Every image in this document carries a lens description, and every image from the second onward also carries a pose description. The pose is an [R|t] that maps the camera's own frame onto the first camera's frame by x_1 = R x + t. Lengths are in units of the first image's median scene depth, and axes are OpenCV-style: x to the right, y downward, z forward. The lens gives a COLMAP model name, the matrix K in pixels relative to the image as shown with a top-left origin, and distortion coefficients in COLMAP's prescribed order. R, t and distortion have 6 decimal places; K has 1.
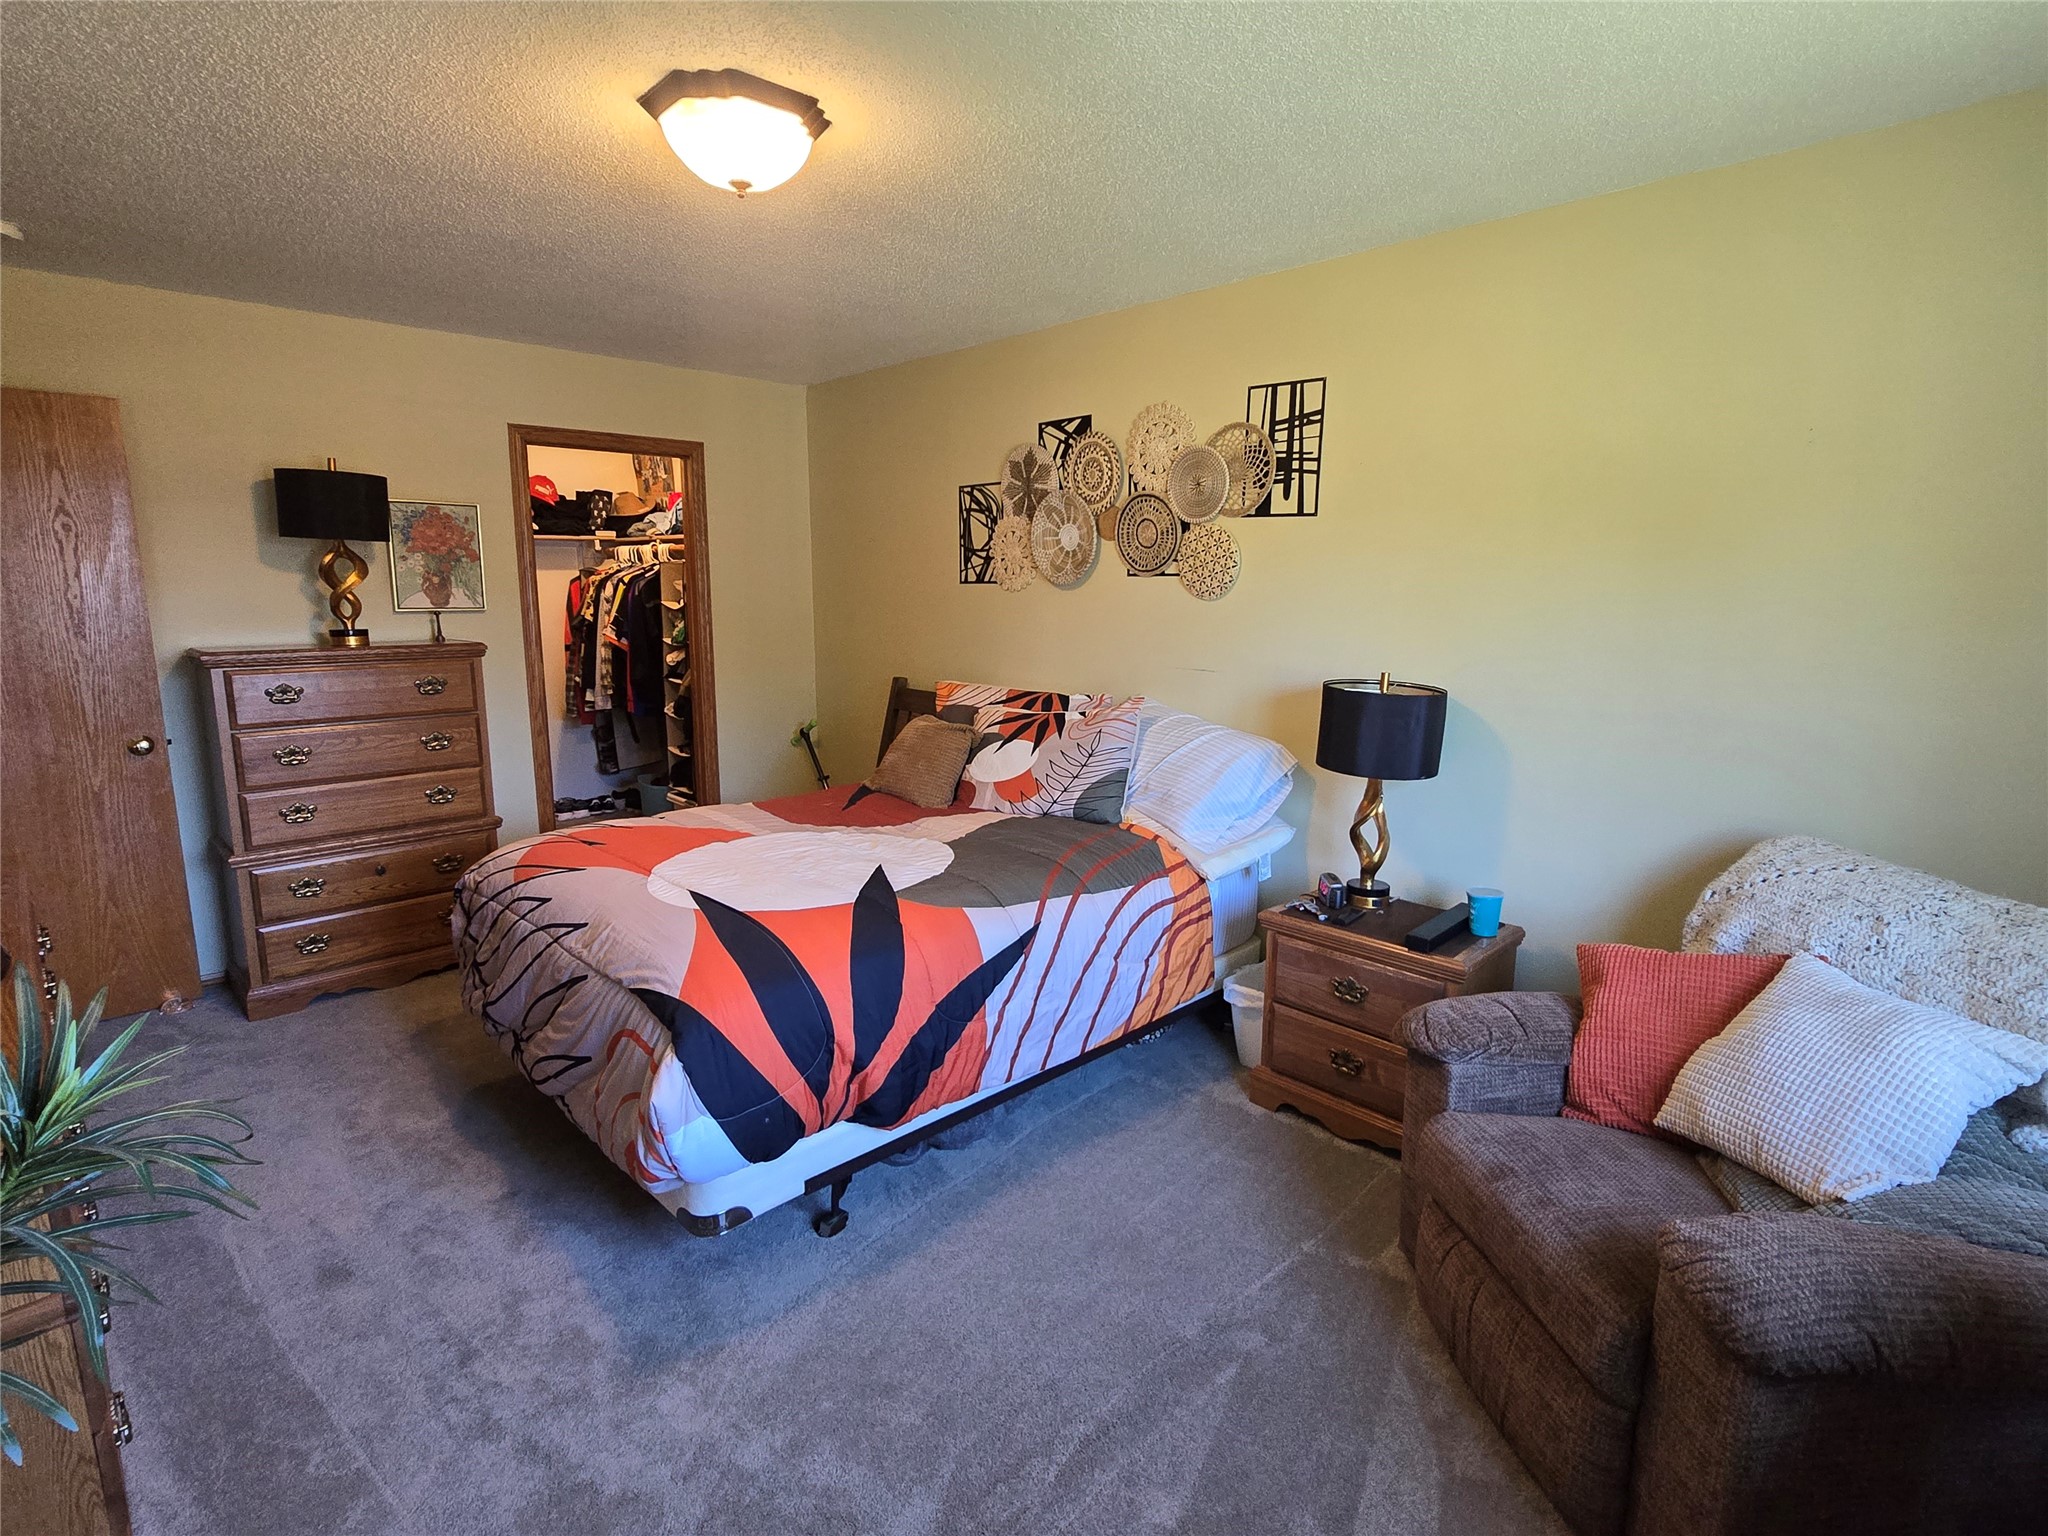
lens RADIAL K [[1016.2, 0, 1041.3], [0, 1016.2, 754.7], [0, 0, 1]] dist [-0.004435, 0.000276]
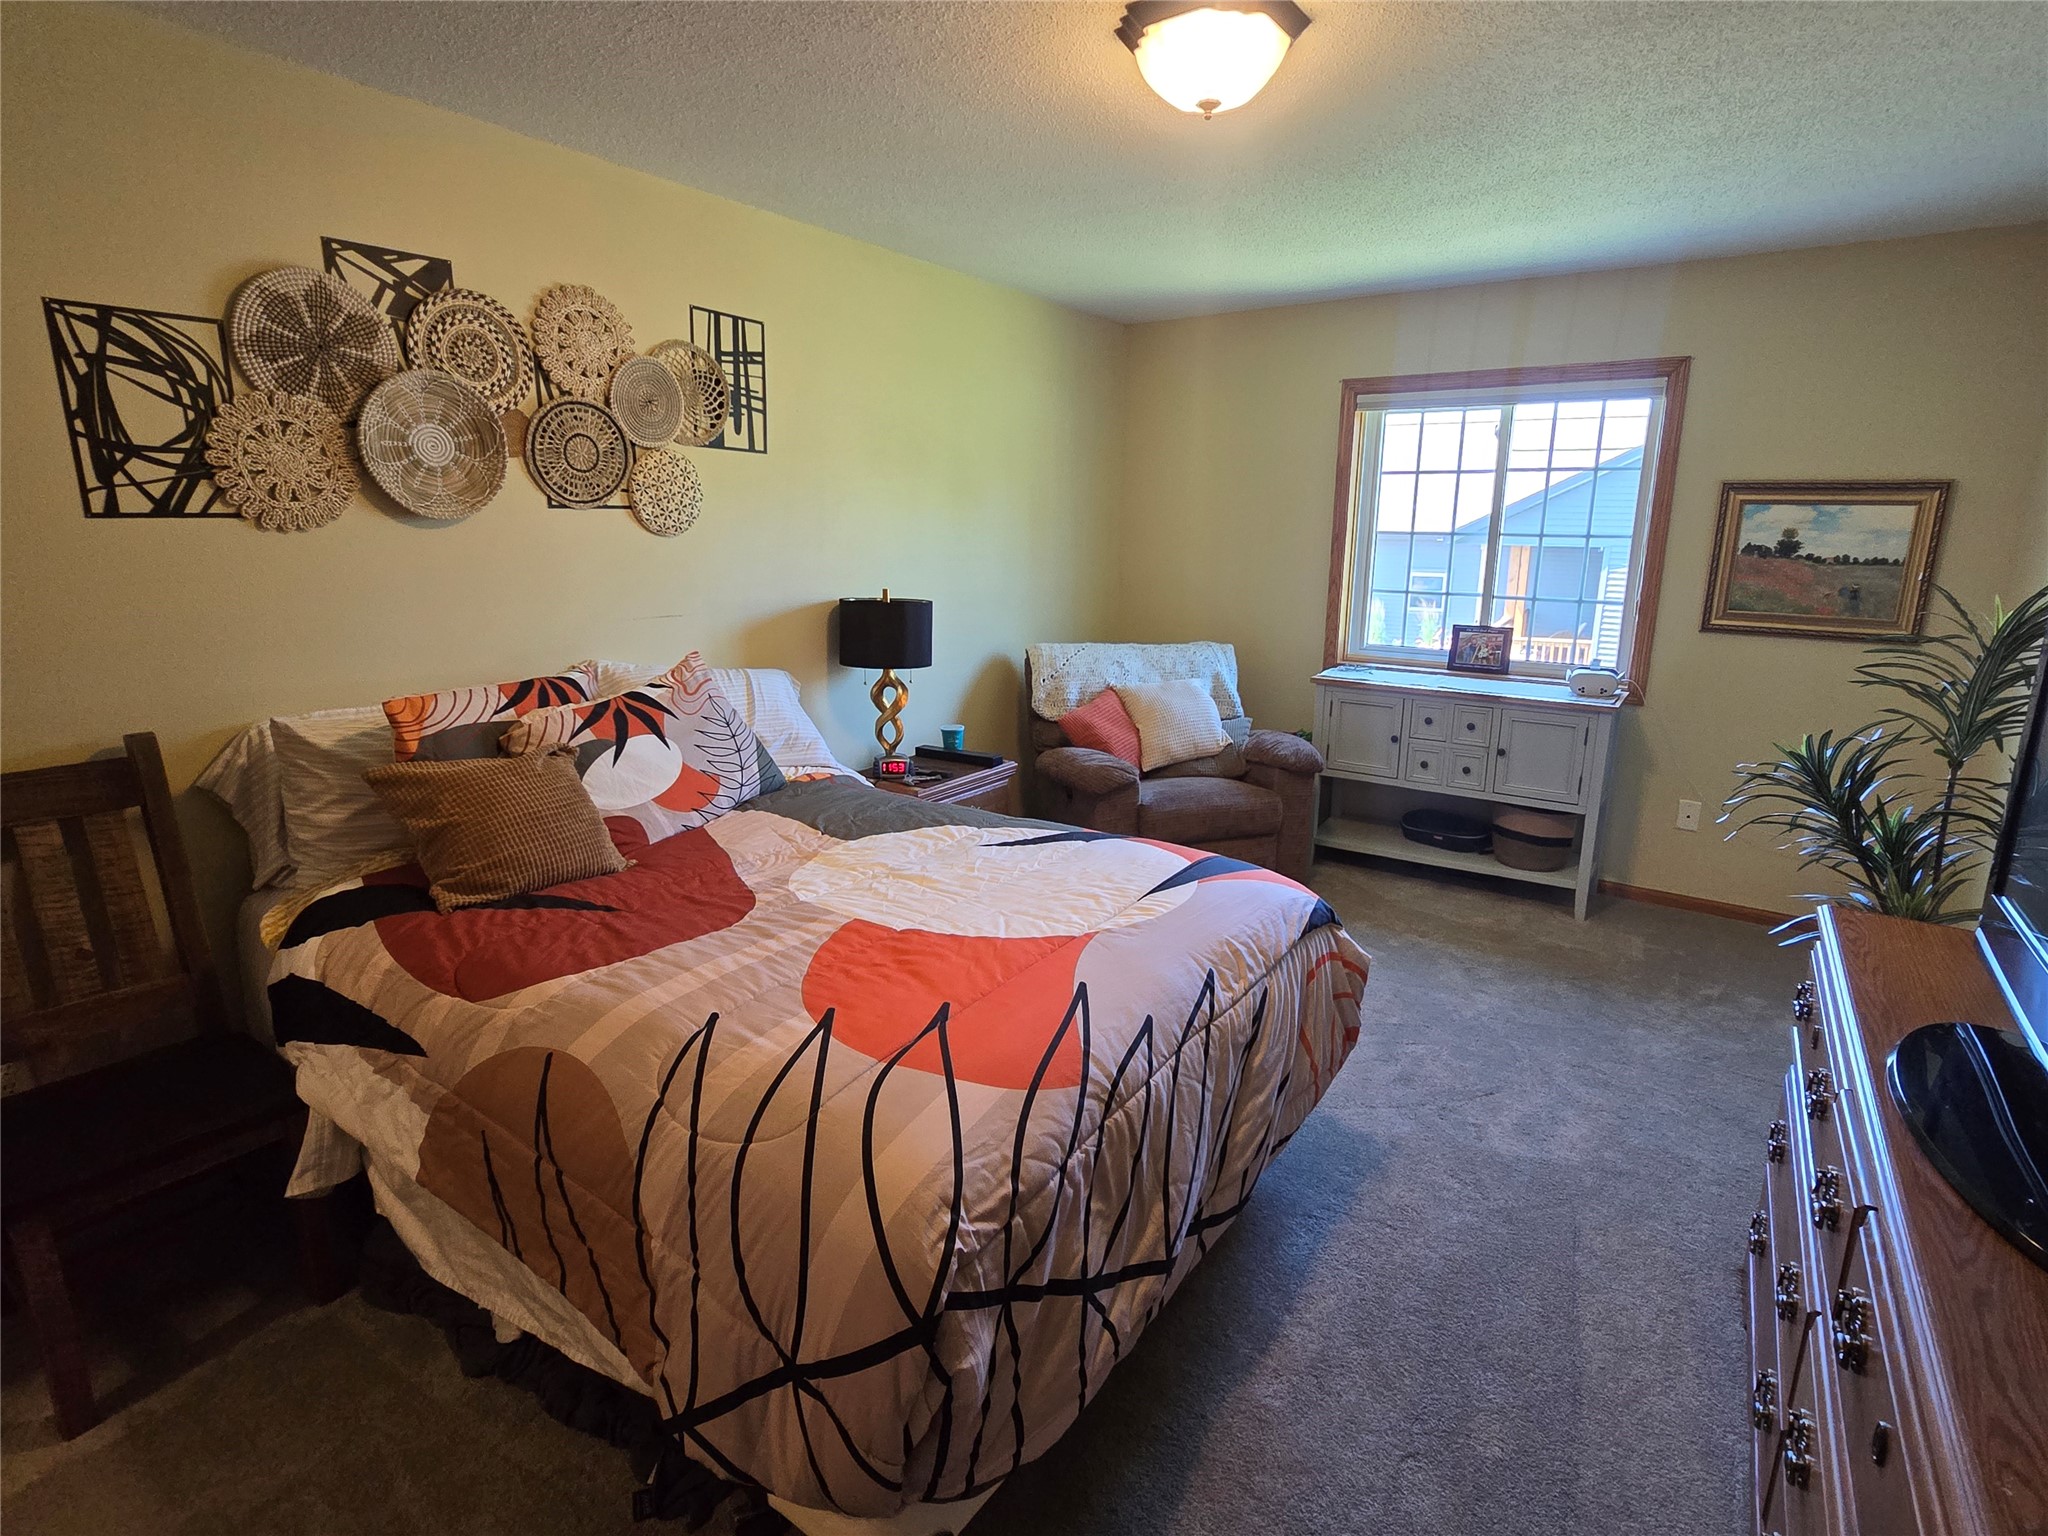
lens RADIAL K [[1016.2, 0, 1041.3], [0, 1016.2, 754.7], [0, 0, 1]] dist [-0.004435, 0.000276]
pose [[-0.186664, -0.229599, 0.955218, -0.811653], [0.153954, 0.953458, 0.259260, -0.153612], [-0.970286, 0.195454, -0.142629, 0.865411]]
